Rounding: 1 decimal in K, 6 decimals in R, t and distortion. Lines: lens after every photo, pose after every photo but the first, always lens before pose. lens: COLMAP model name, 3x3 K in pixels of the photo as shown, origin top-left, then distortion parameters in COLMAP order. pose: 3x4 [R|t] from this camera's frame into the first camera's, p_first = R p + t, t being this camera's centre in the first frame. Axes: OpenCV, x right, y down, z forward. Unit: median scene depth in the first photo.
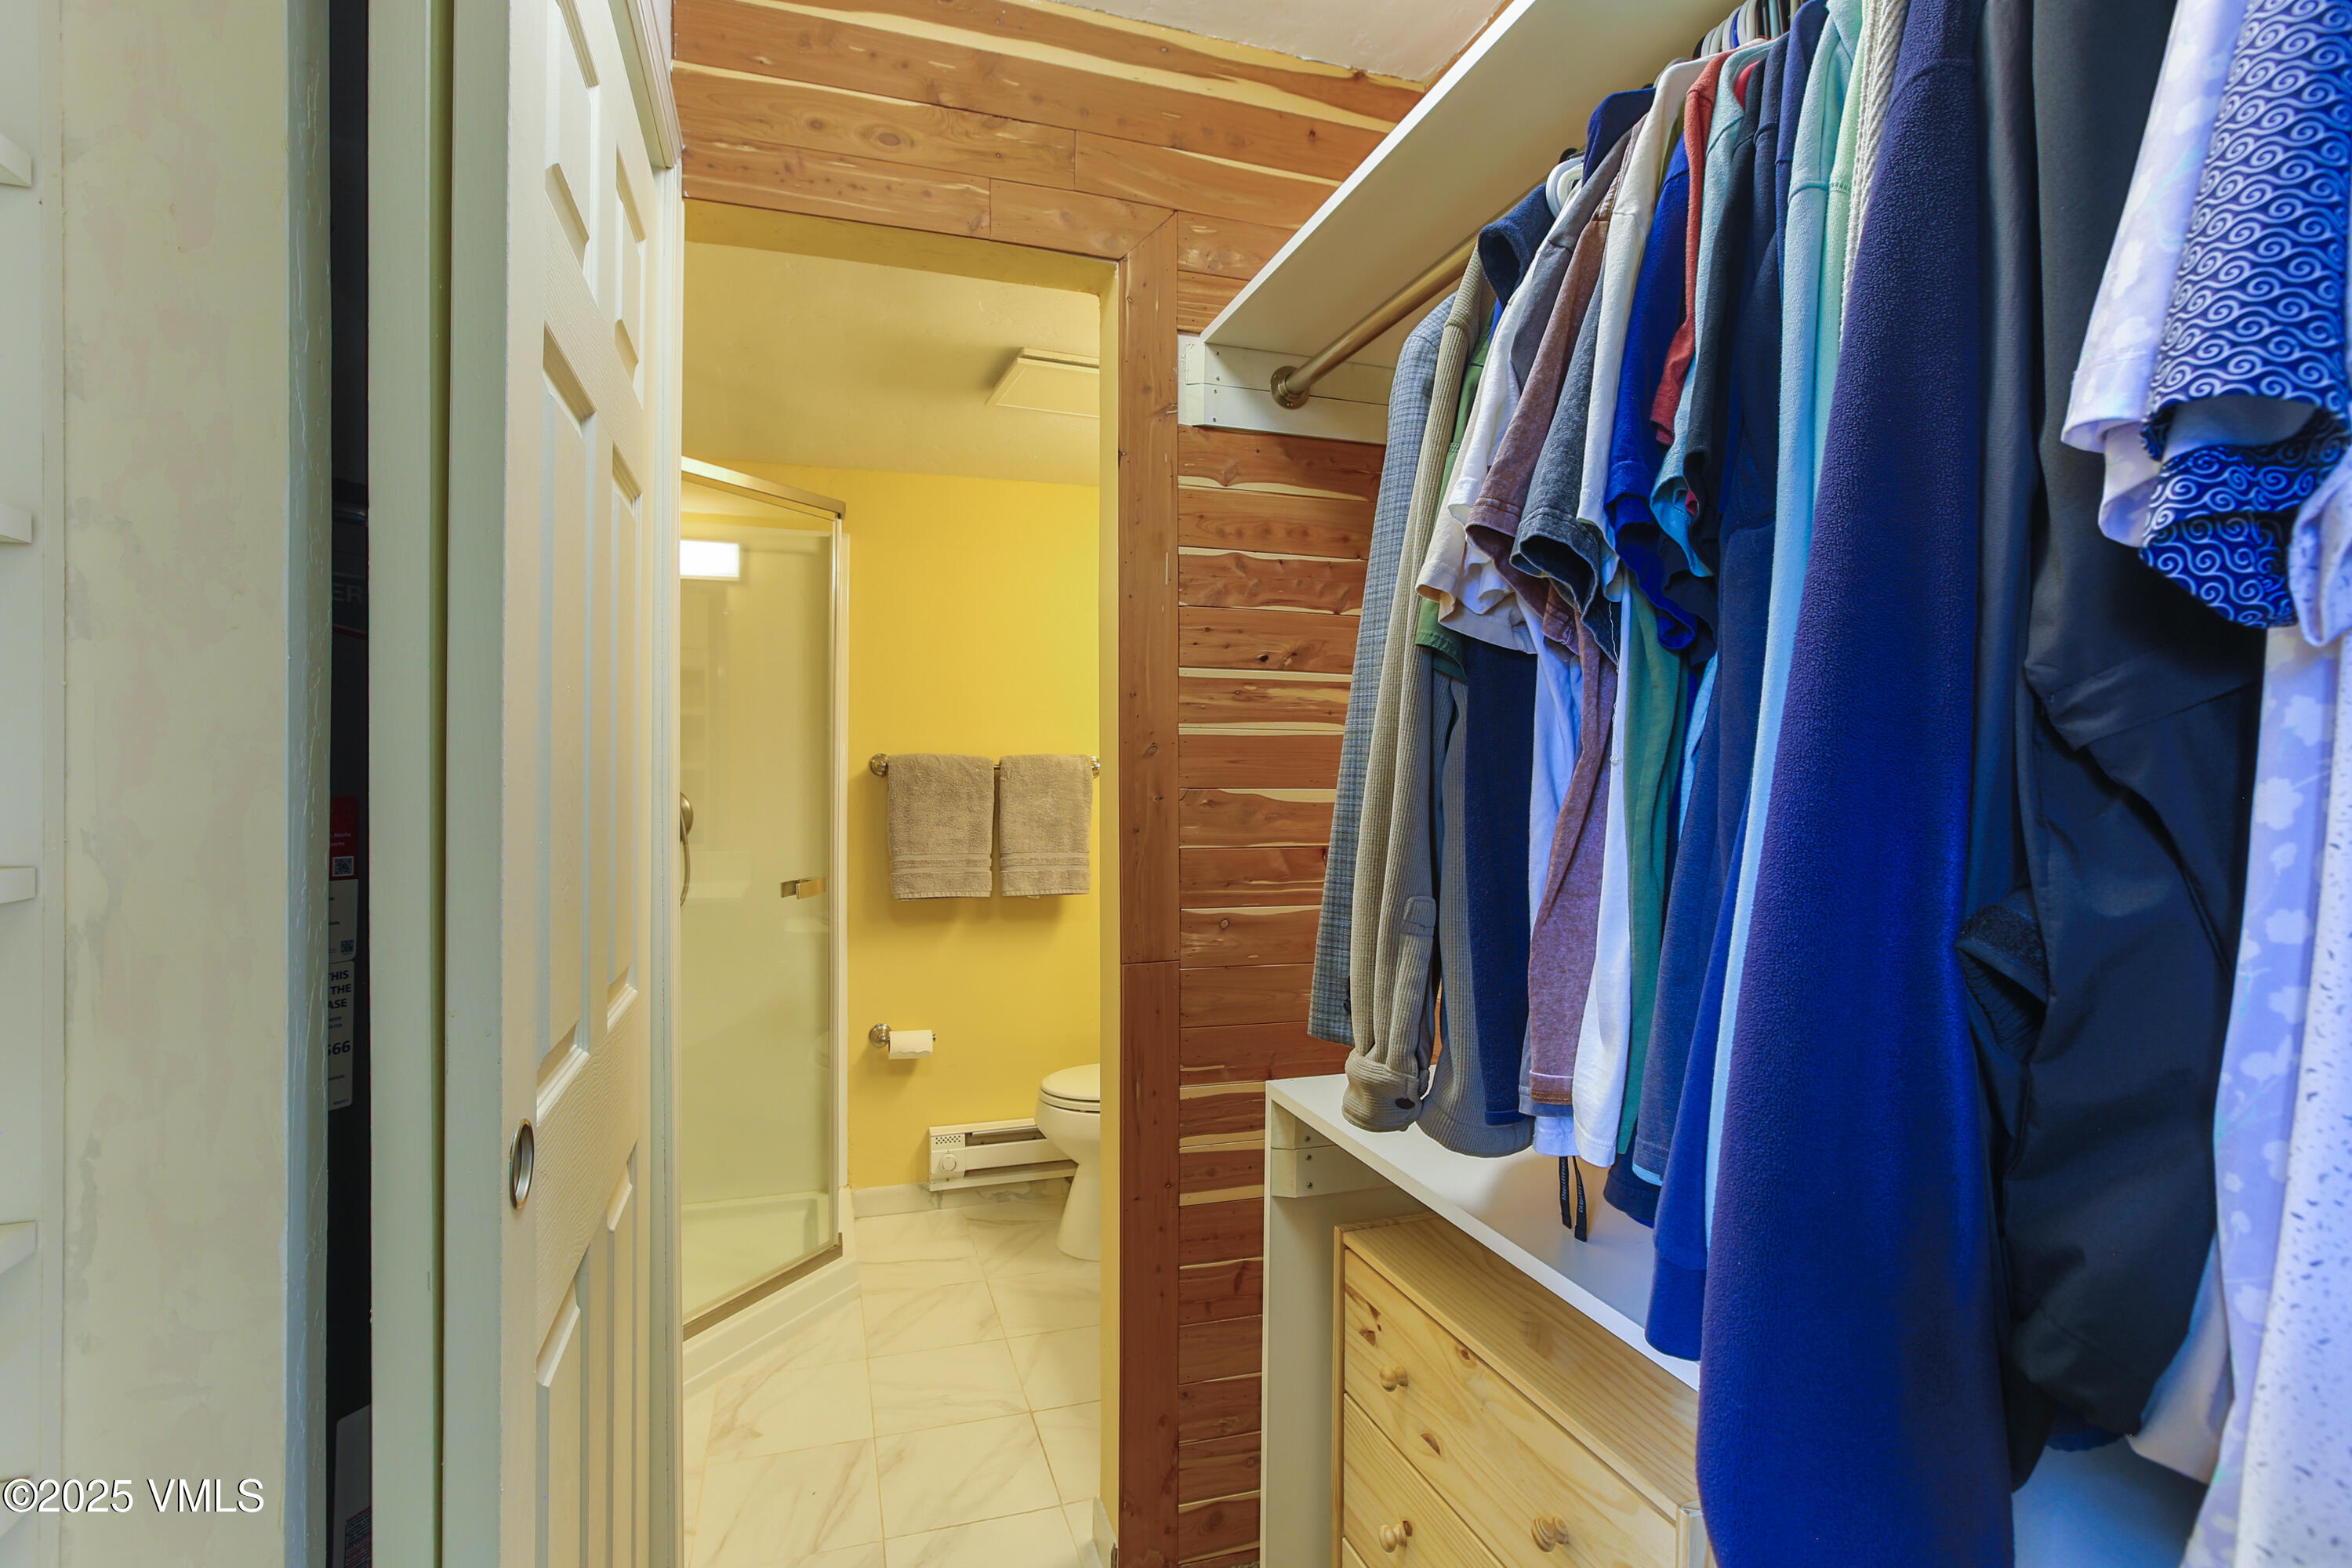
lens RADIAL K [[1113.0, 0, 1171.4], [0, 1113.0, 770.6], [0, 0, 1]] dist [-0.032926, 0.018168]
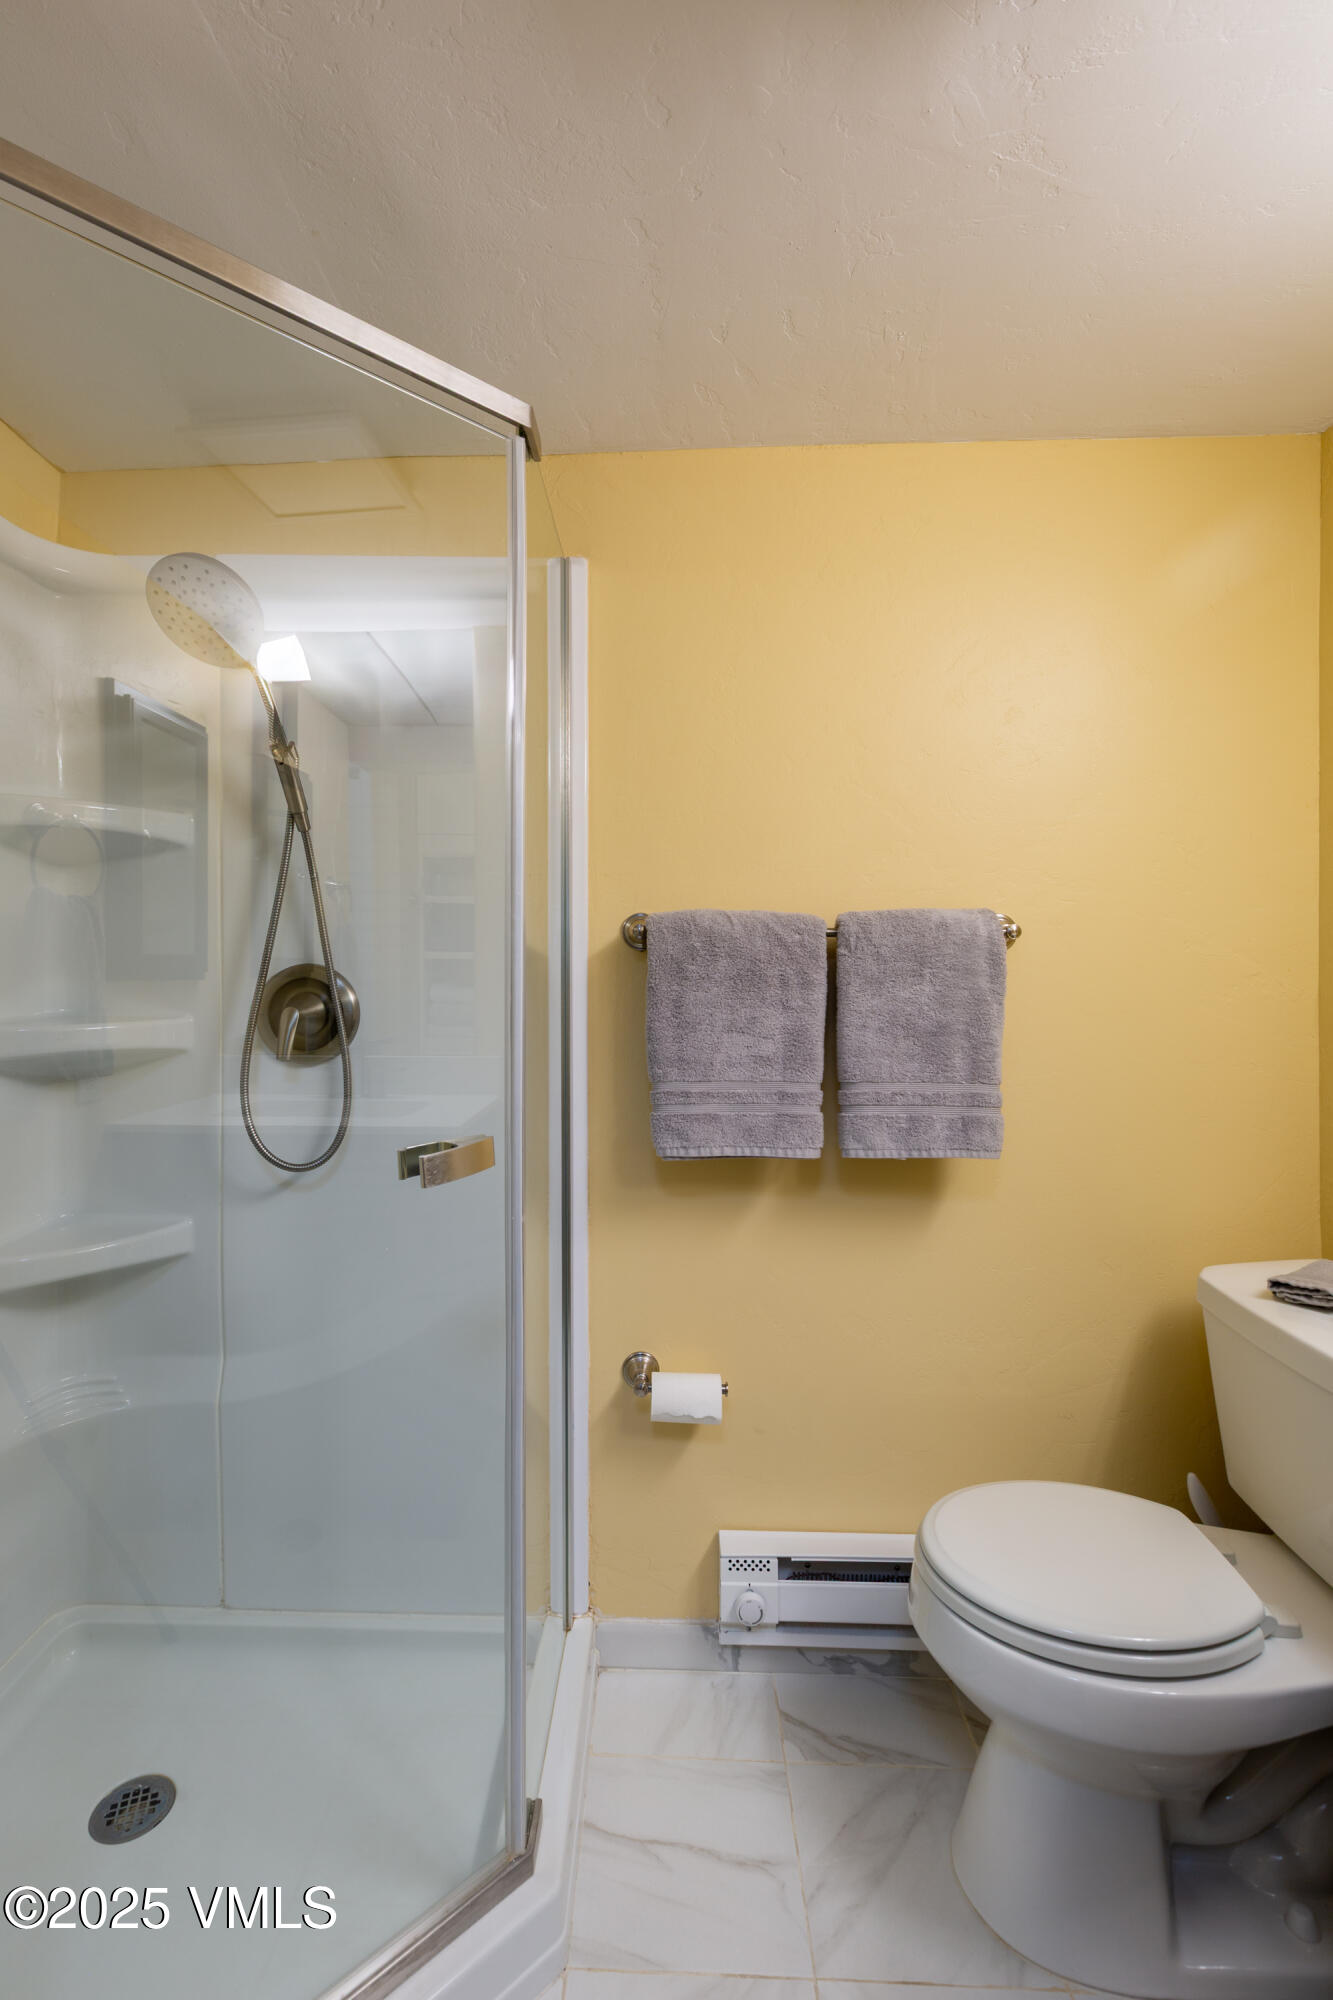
lens RADIAL K [[897.2, 0, 625.2], [0, 897.2, 970.5], [0, 0, 1]] dist [0.003672, -0.000452]
pose [[0.931311, -0.004442, -0.364198, -0.119648], [0.005273, 0.999985, 0.001288, 0.021594], [0.364187, -0.003120, 0.931321, 0.725352]]
